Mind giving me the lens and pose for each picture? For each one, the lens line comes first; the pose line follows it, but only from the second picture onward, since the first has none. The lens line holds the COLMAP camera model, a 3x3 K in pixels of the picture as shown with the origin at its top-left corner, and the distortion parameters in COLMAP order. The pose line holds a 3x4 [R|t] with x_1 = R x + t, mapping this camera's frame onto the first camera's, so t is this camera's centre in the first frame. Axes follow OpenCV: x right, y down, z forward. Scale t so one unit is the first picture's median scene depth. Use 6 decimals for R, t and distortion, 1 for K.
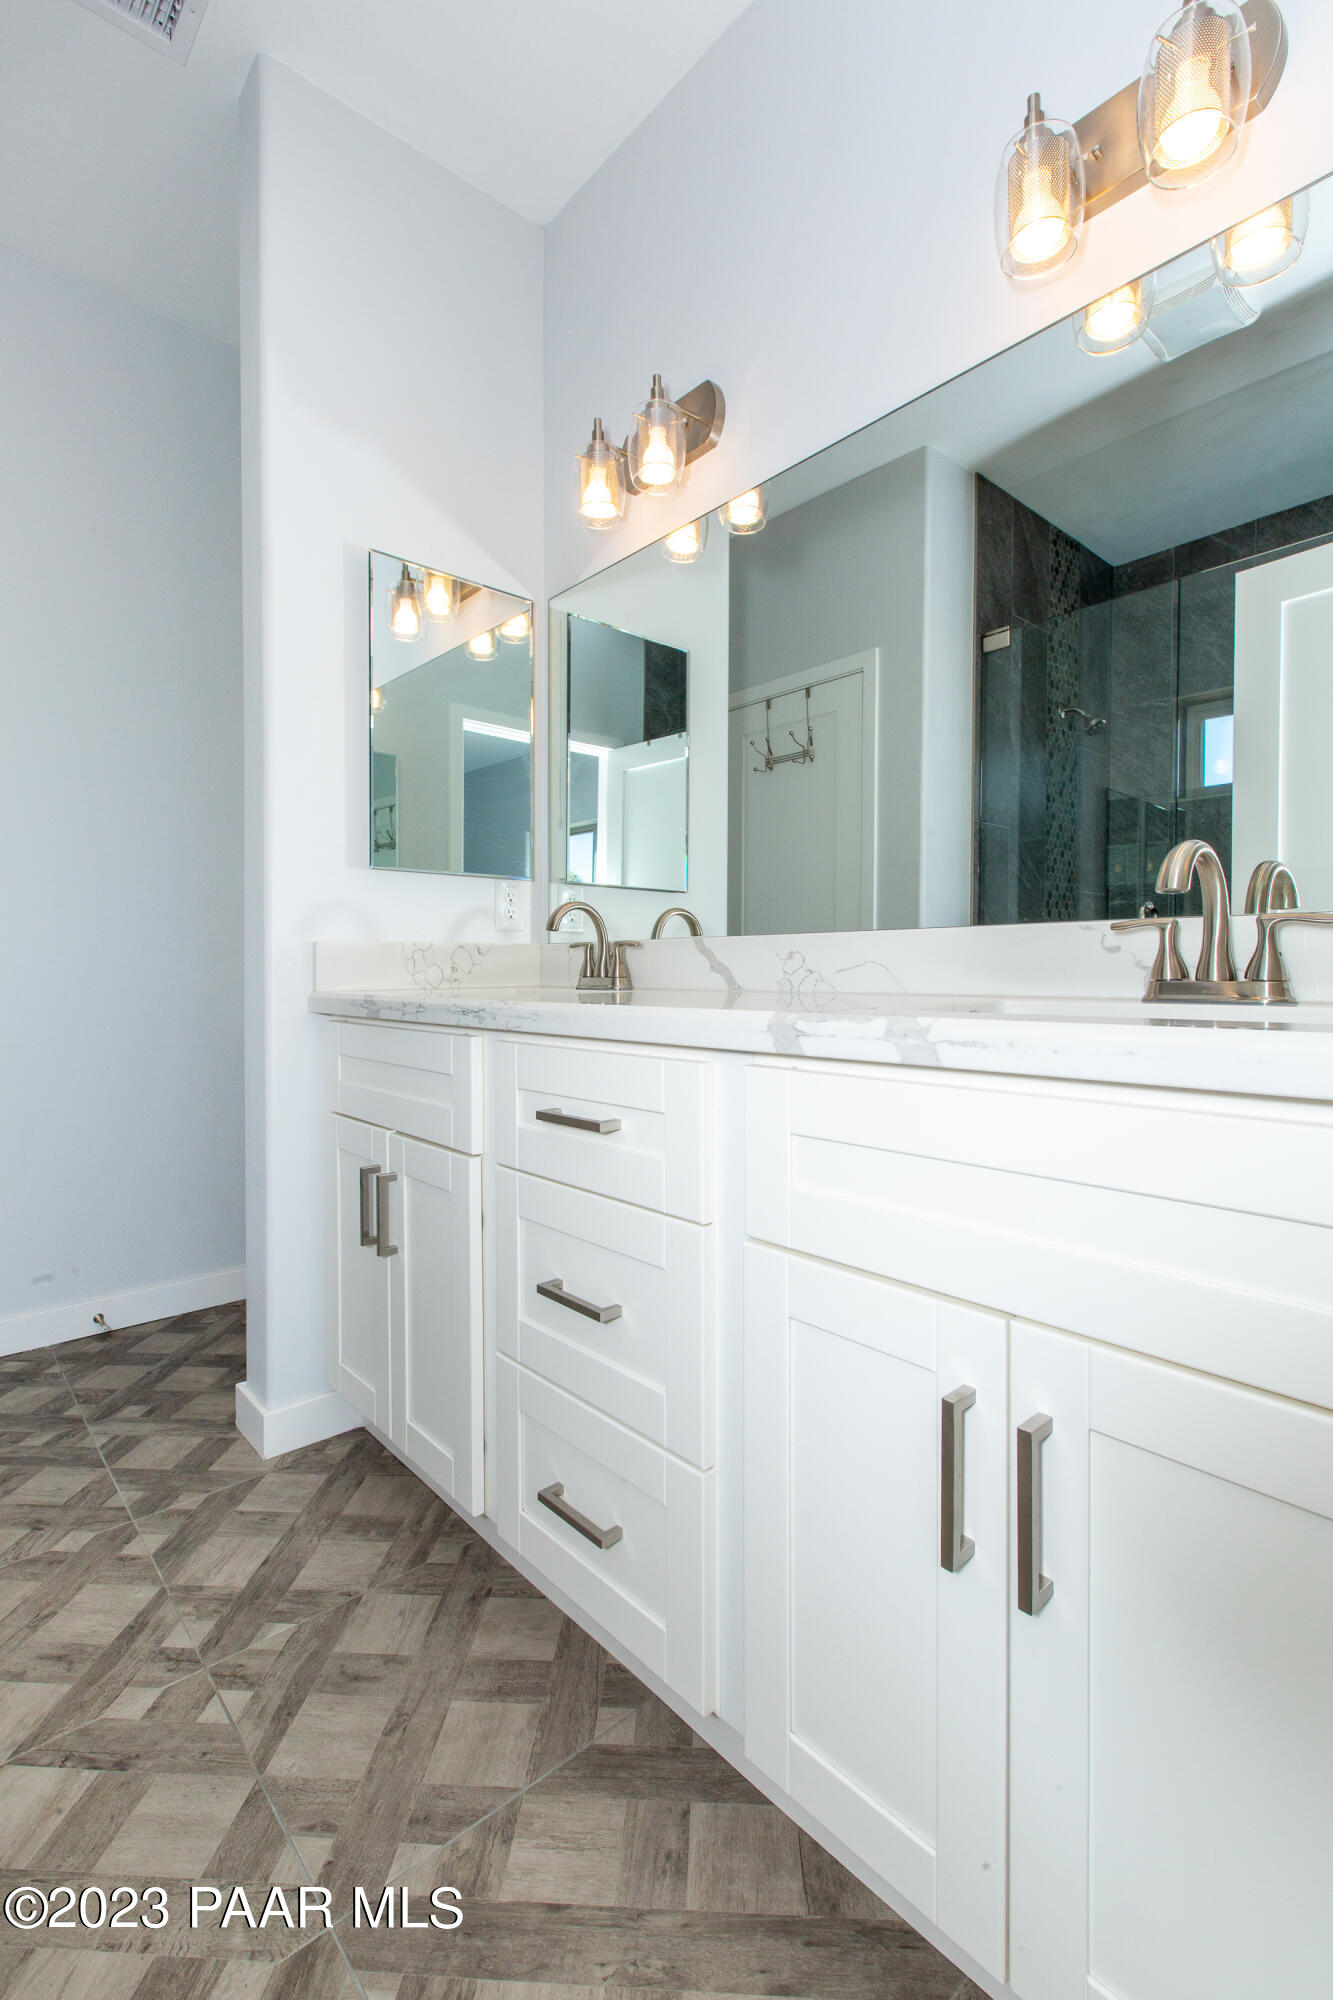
lens RADIAL K [[920.9, 0, 666.5], [0, 920.9, 1000.0], [0, 0, 1]] dist [-0.002649, -0.000278]
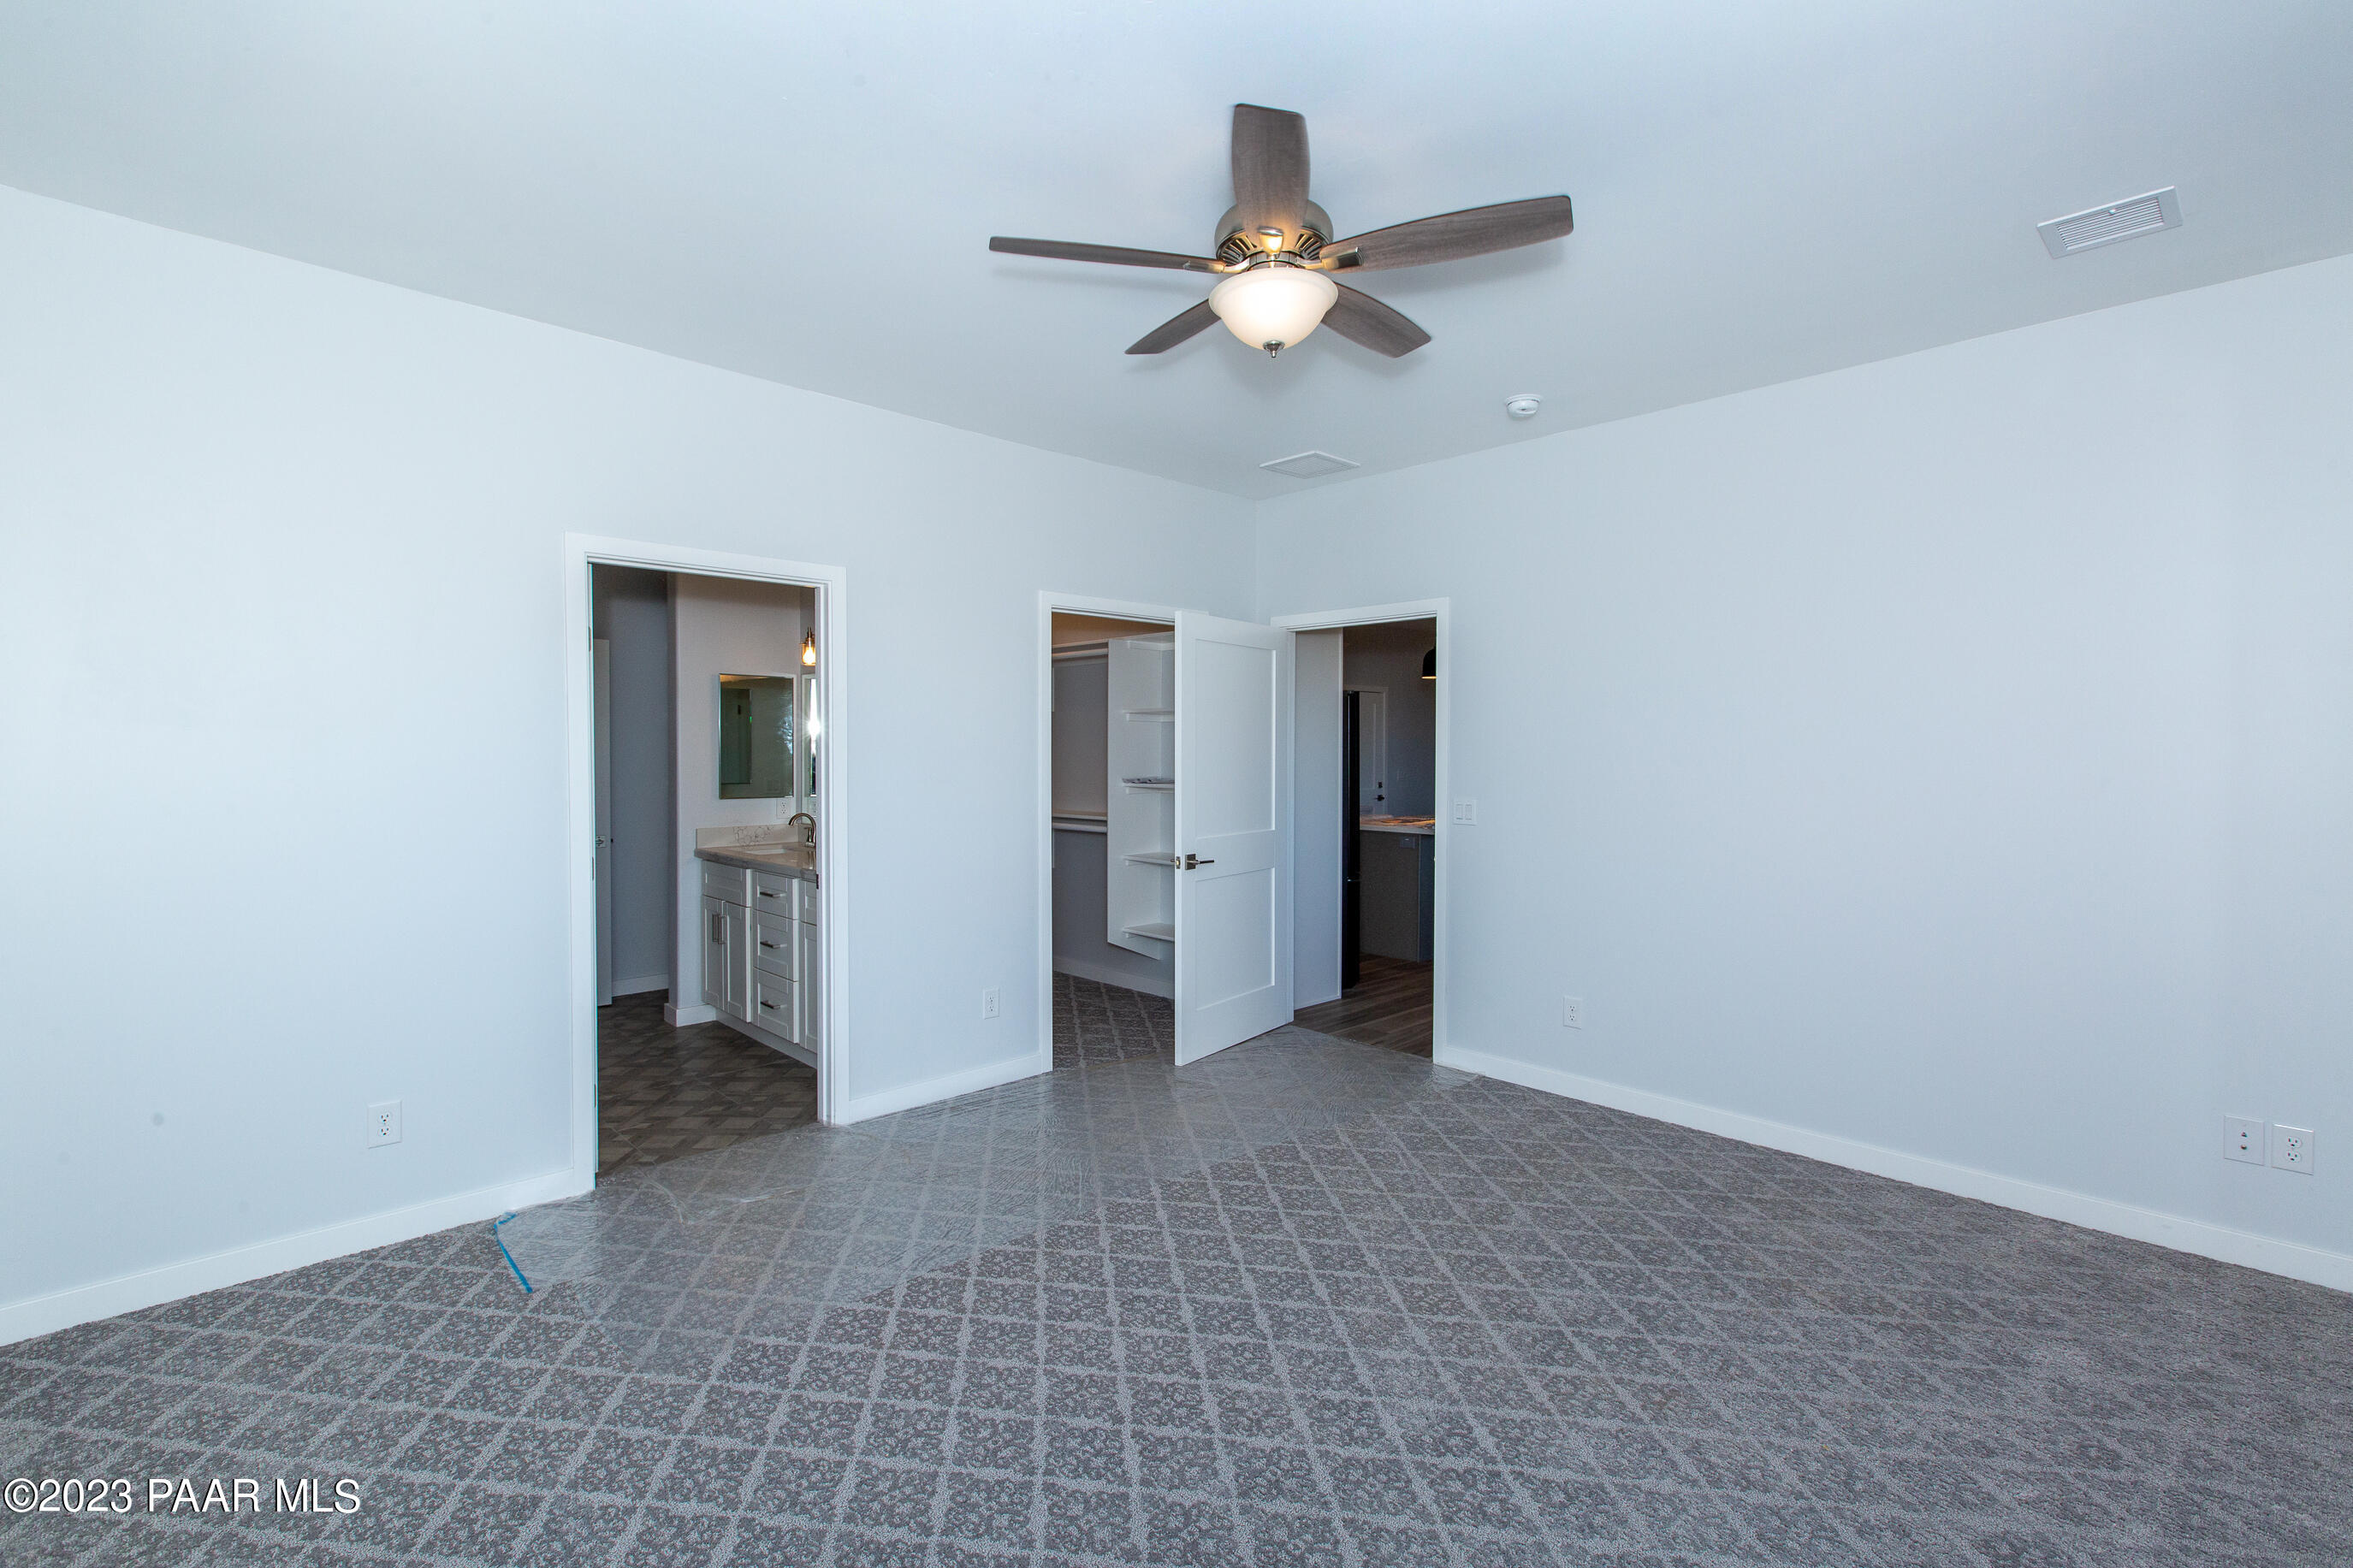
lens RADIAL K [[1057.8, 0, 1176.5], [0, 1057.8, 784.0], [0, 0, 1]] dist [0.000201, 0.000000]
pose [[0.998746, 0.001203, 0.050049, 0.959643], [-0.000872, 0.999978, -0.006626, -0.203799], [-0.050056, 0.006574, 0.998725, -2.395594]]
